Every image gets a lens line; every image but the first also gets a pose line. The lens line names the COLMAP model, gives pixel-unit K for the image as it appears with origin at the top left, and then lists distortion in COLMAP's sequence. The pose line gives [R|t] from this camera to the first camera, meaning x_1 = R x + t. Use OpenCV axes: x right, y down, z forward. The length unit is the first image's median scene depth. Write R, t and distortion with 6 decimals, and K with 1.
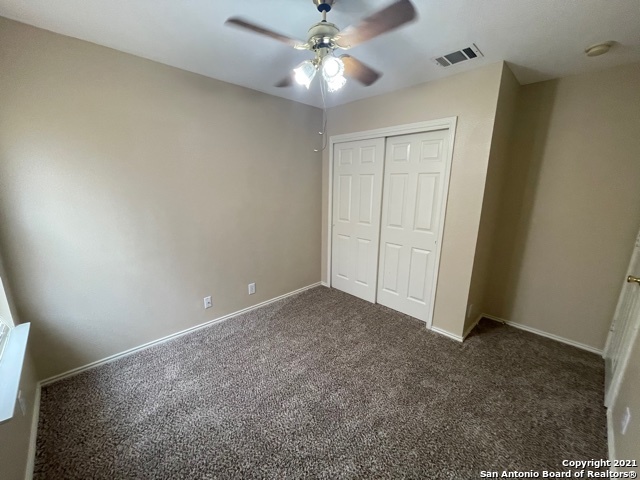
lens RADIAL K [[257.7, 0, 318.0], [0, 257.7, 241.7], [0, 0, 1]] dist [0.000327, -0.001658]
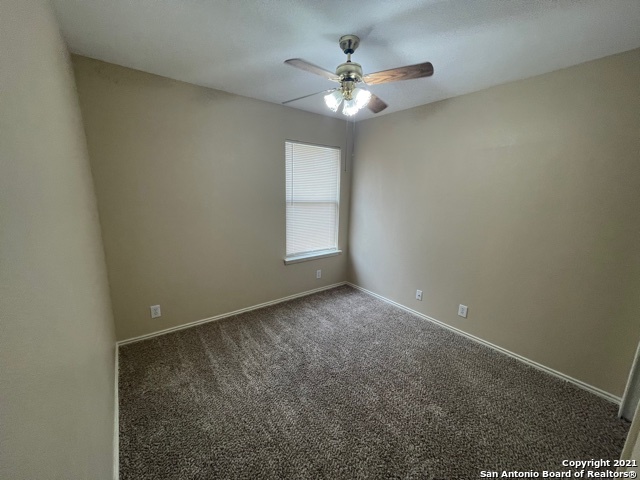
lens RADIAL K [[257.7, 0, 320.1], [0, 257.7, 239.4], [0, 0, 1]] dist [0.000327, -0.001658]
pose [[-0.108616, 0.183484, -0.977004, 0.732756], [-0.242480, 0.948242, 0.205040, -0.137373], [0.964057, 0.259174, -0.058503, 0.585329]]
